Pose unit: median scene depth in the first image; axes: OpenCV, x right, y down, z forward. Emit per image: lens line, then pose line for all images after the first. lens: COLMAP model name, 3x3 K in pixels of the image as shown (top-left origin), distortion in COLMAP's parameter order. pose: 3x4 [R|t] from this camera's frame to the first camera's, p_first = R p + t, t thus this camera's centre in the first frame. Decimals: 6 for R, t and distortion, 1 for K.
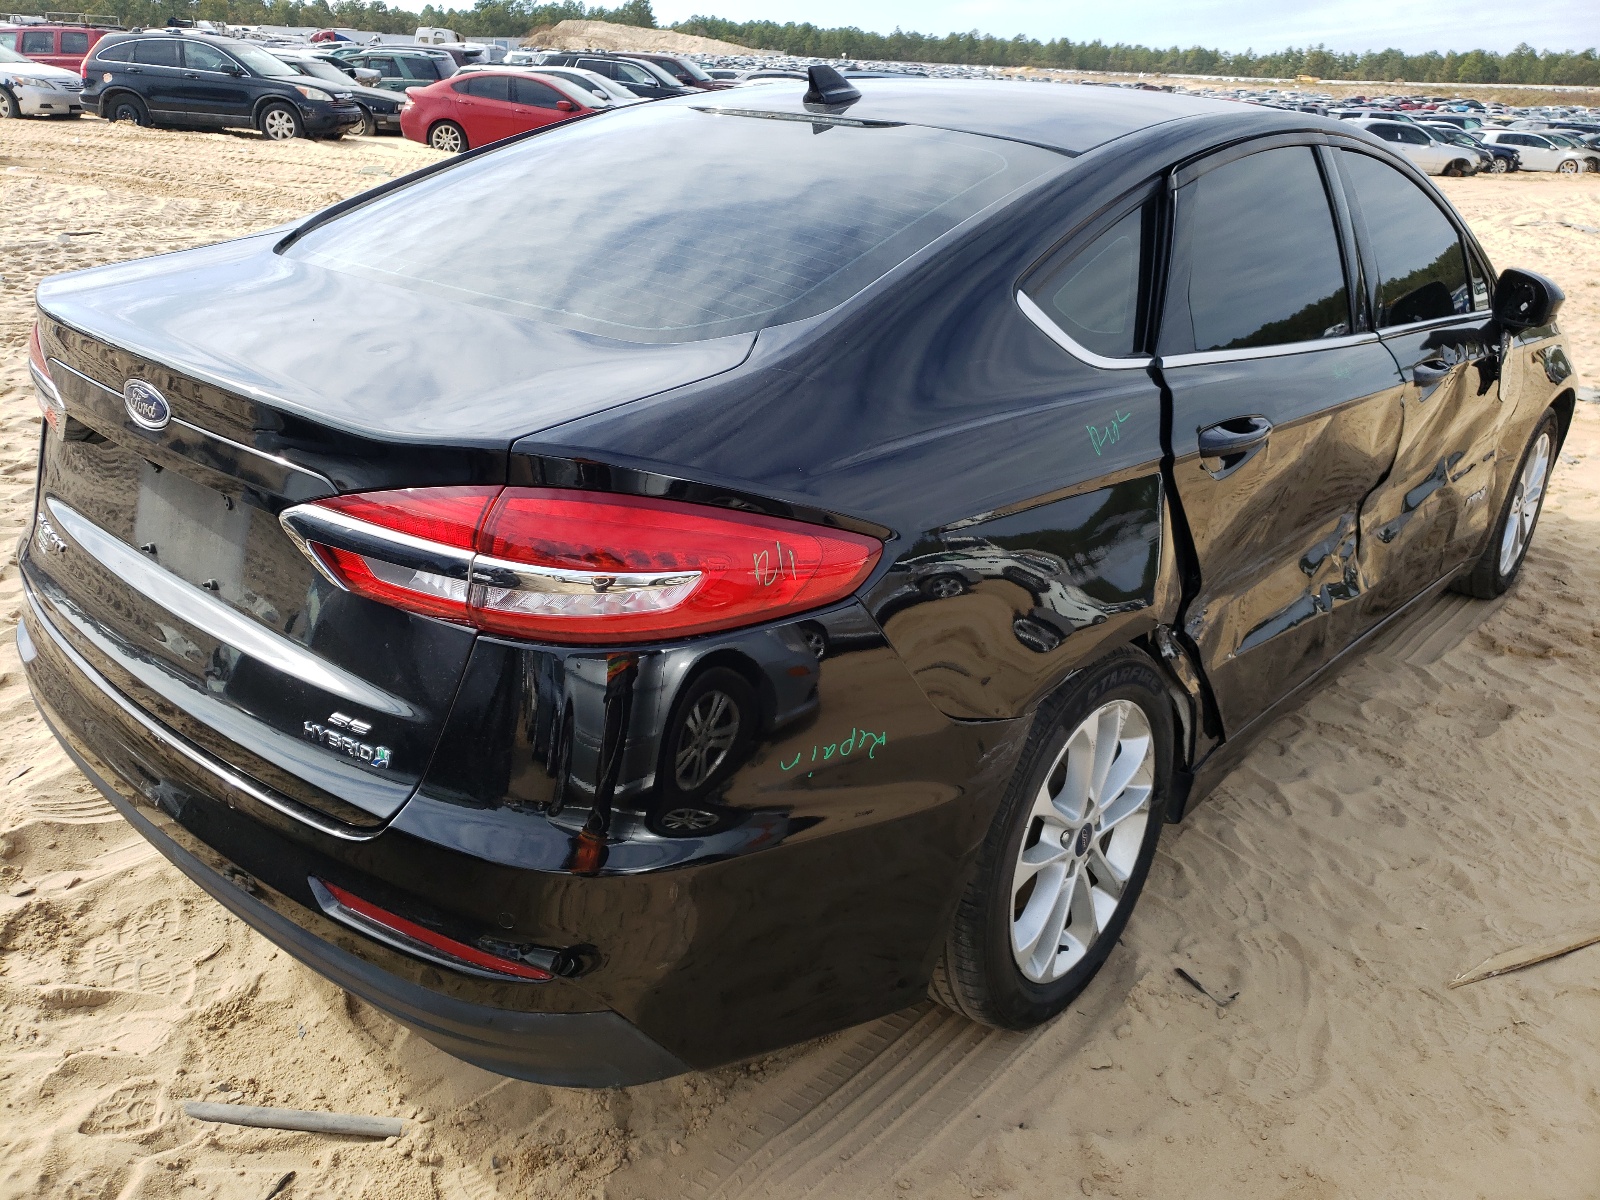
lens RADIAL K [[1167.0, 0, 800.0], [0, 1167.0, 600.0], [0, 0, 1]] dist [-0.007221, 0.036211]
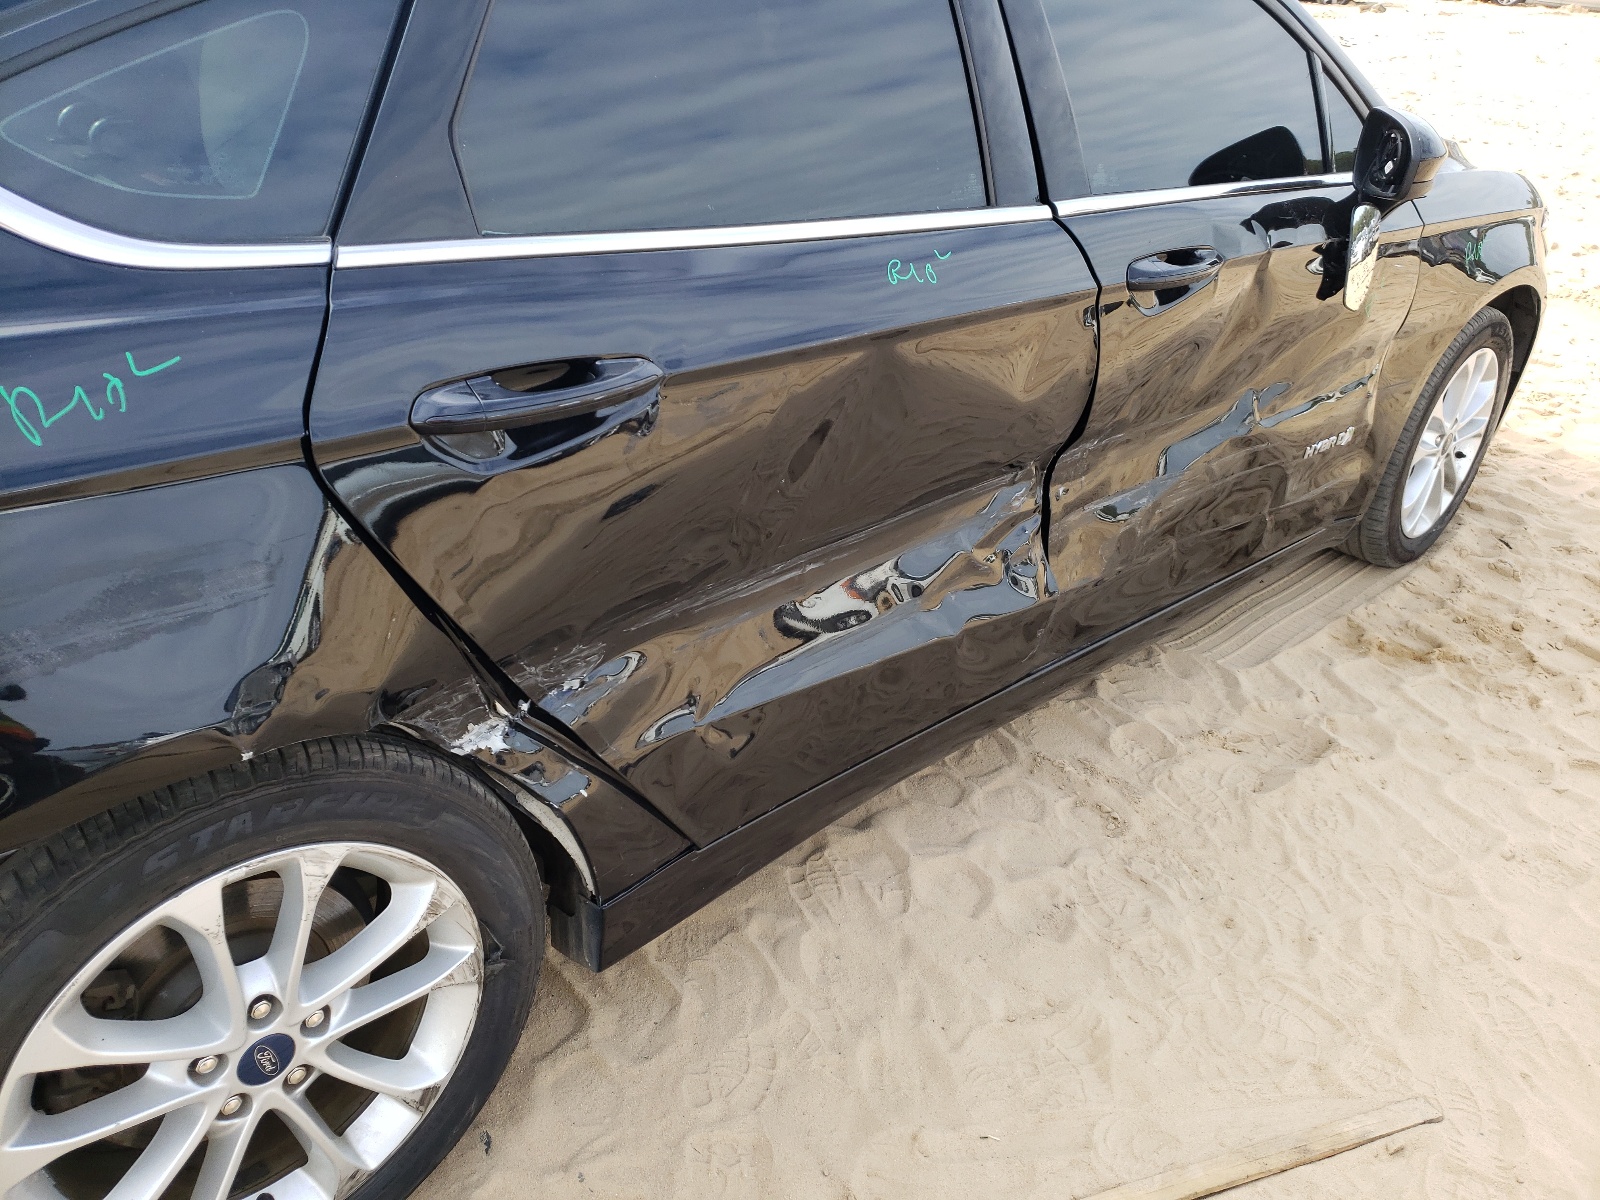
lens RADIAL K [[1167.0, 0, 800.0], [0, 1167.0, 600.0], [0, 0, 1]] dist [-0.007221, 0.036211]
pose [[0.995350, 0.049633, -0.082547, 0.303089], [-0.039174, 0.991531, 0.123822, -0.064909], [0.087994, -0.120013, 0.988865, 0.241778]]
